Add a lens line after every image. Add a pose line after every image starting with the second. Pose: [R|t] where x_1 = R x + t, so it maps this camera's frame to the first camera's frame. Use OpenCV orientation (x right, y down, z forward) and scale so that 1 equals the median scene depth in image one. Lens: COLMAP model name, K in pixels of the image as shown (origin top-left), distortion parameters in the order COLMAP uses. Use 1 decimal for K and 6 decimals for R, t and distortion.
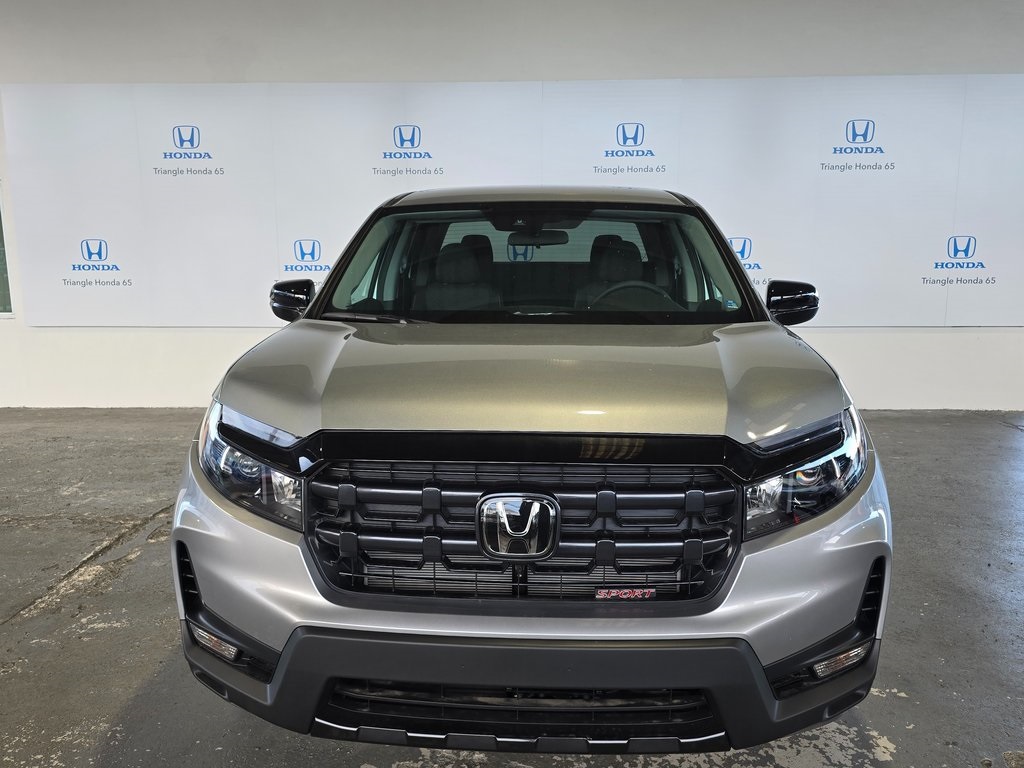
lens RADIAL K [[704.6, 0, 510.4], [0, 704.6, 397.4], [0, 0, 1]] dist [0.043201, -0.031440]
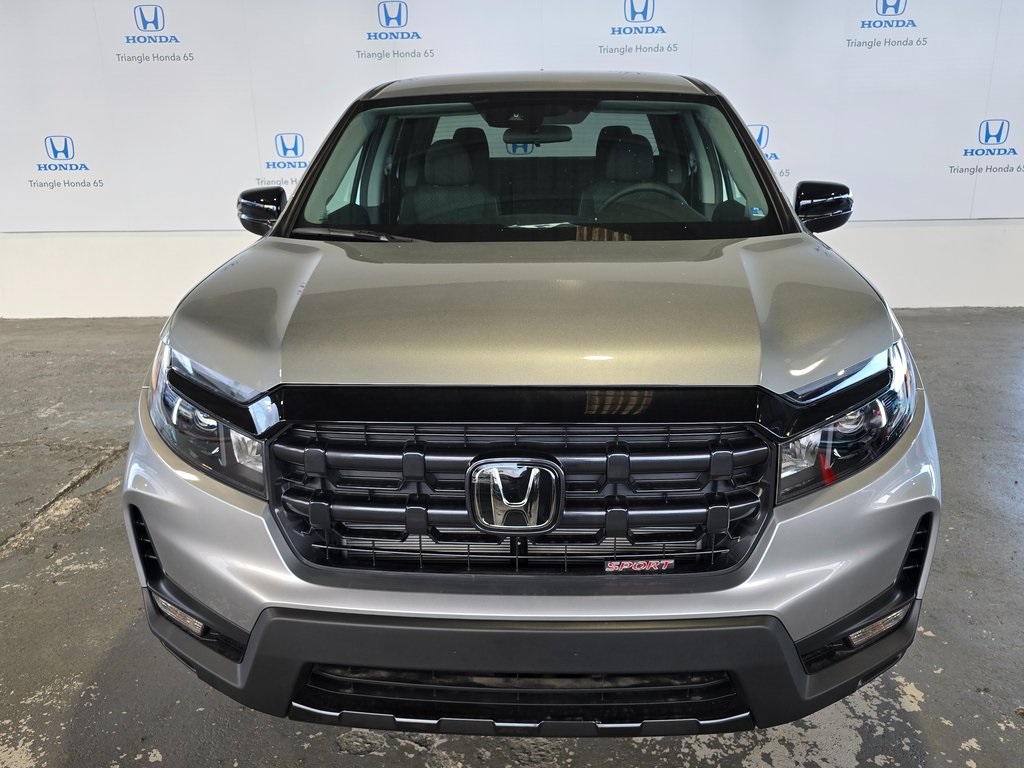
lens RADIAL K [[704.6, 0, 517.9], [0, 704.6, 373.9], [0, 0, 1]] dist [0.043201, -0.031440]
pose [[0.999878, -0.015051, 0.004285, 0.007016], [0.014441, 0.992913, 0.117965, -0.035739], [-0.006030, -0.117888, 0.993009, 0.092097]]
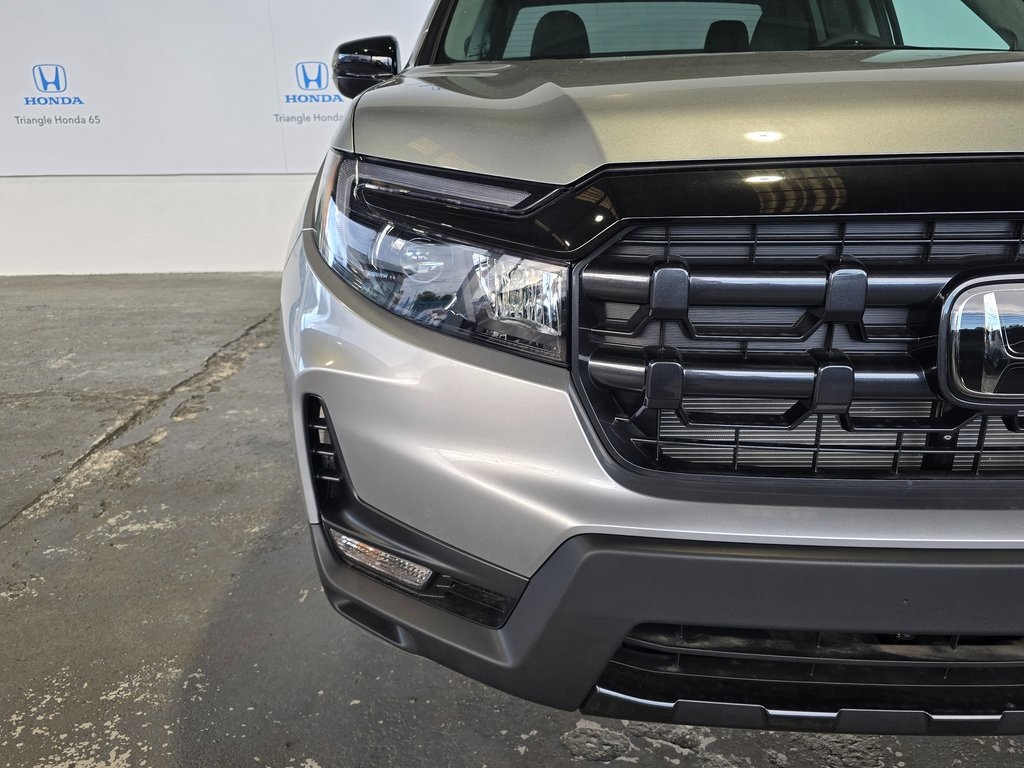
lens RADIAL K [[704.6, 0, 508.9], [0, 704.6, 381.4], [0, 0, 1]] dist [0.043201, -0.031440]
pose [[0.999198, -0.024028, 0.032044, -0.208159], [0.019327, 0.990004, 0.139706, 0.074353], [-0.035080, -0.138974, 0.989674, 0.276652]]
